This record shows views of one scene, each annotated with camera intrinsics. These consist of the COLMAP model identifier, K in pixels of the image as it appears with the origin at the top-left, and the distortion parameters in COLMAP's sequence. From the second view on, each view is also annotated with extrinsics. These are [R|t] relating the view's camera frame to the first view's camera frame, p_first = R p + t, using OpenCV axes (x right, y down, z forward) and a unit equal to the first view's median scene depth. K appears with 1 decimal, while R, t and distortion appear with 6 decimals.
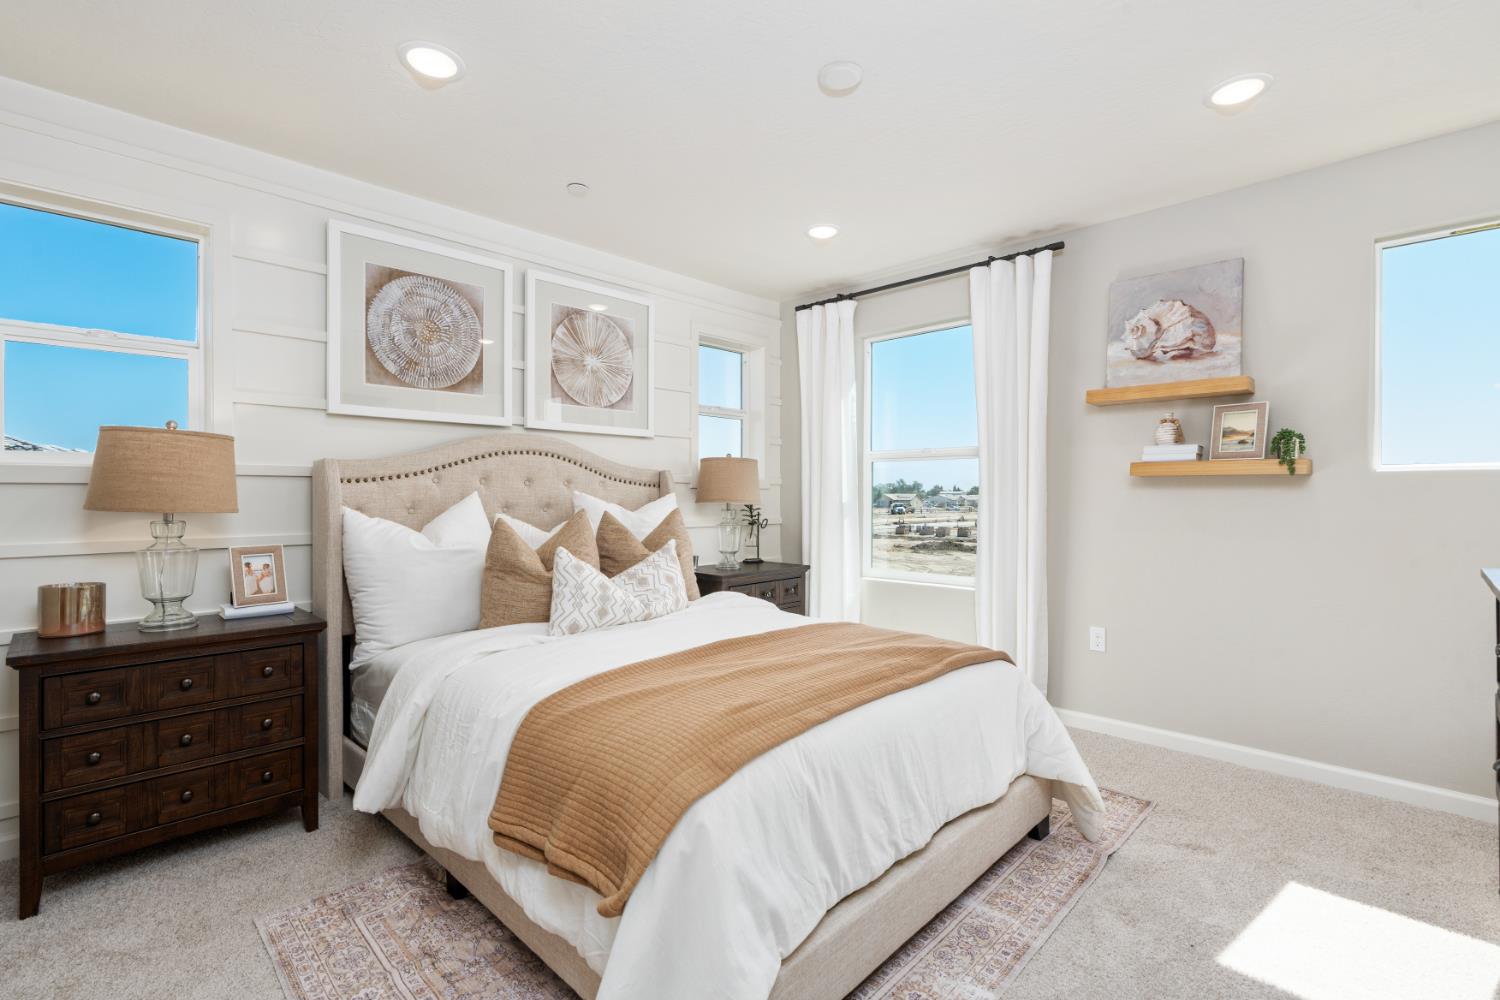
lens RADIAL K [[673.7, 0, 743.8], [0, 673.7, 492.7], [0, 0, 1]] dist [-0.001214, -0.000126]
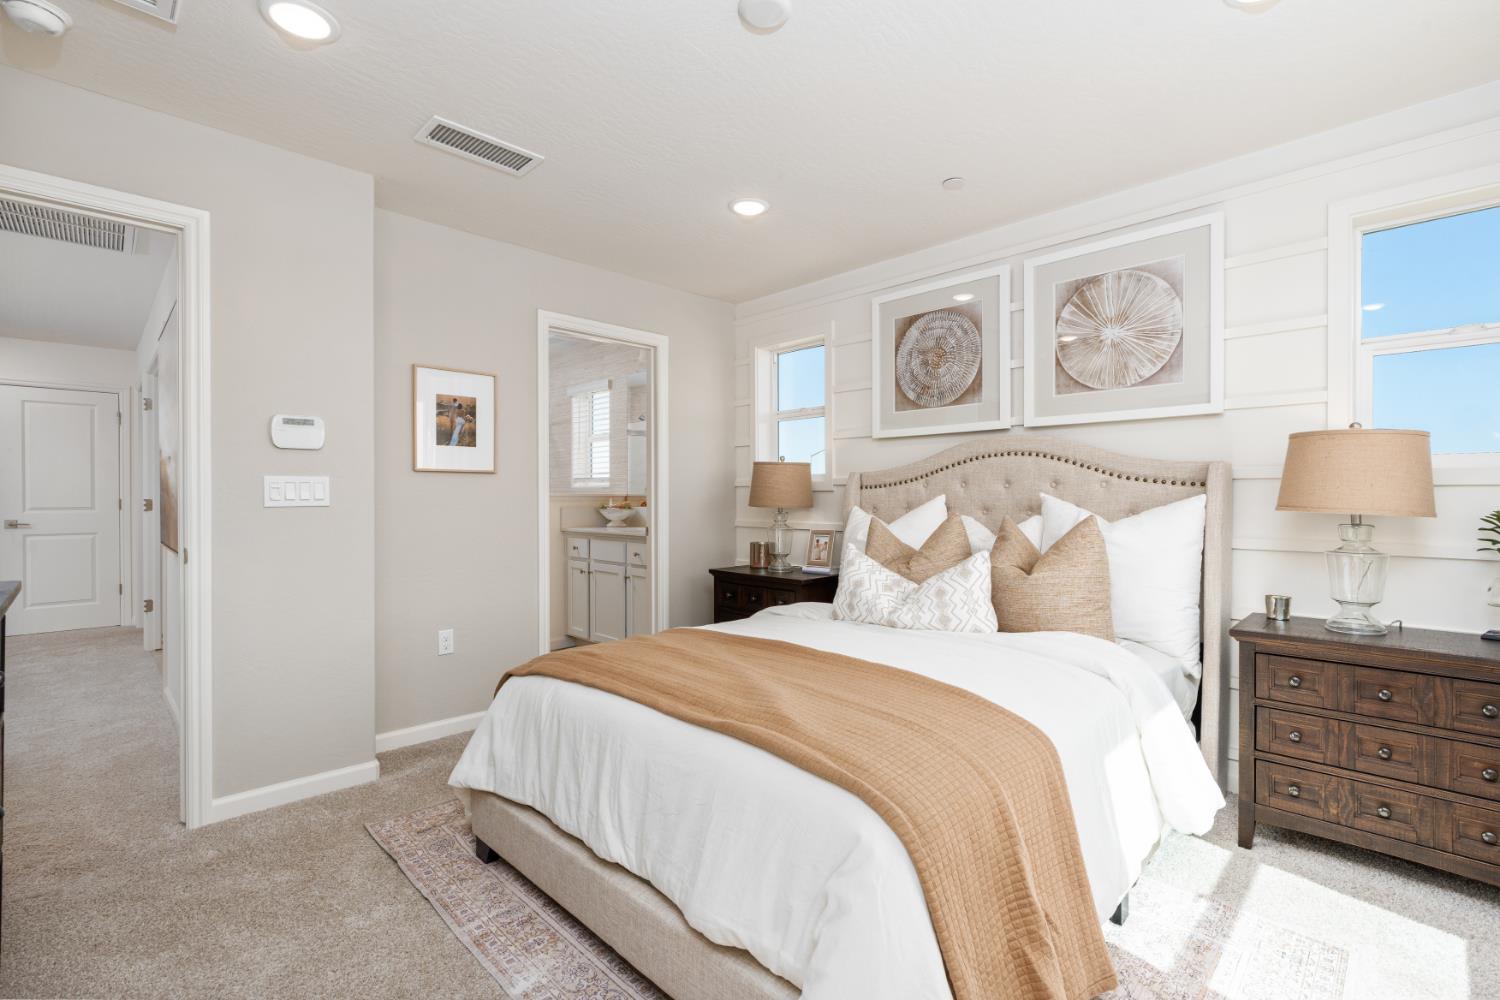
lens RADIAL K [[686.5, 0, 778.6], [0, 686.5, 497.2], [0, 0, 1]] dist [-0.003026, -0.000789]
pose [[0.012683, -0.000169, -0.999920, 0.691817], [0.002050, 0.999998, -0.000143, 0.002452], [0.999917, -0.002048, 0.012683, 0.682184]]
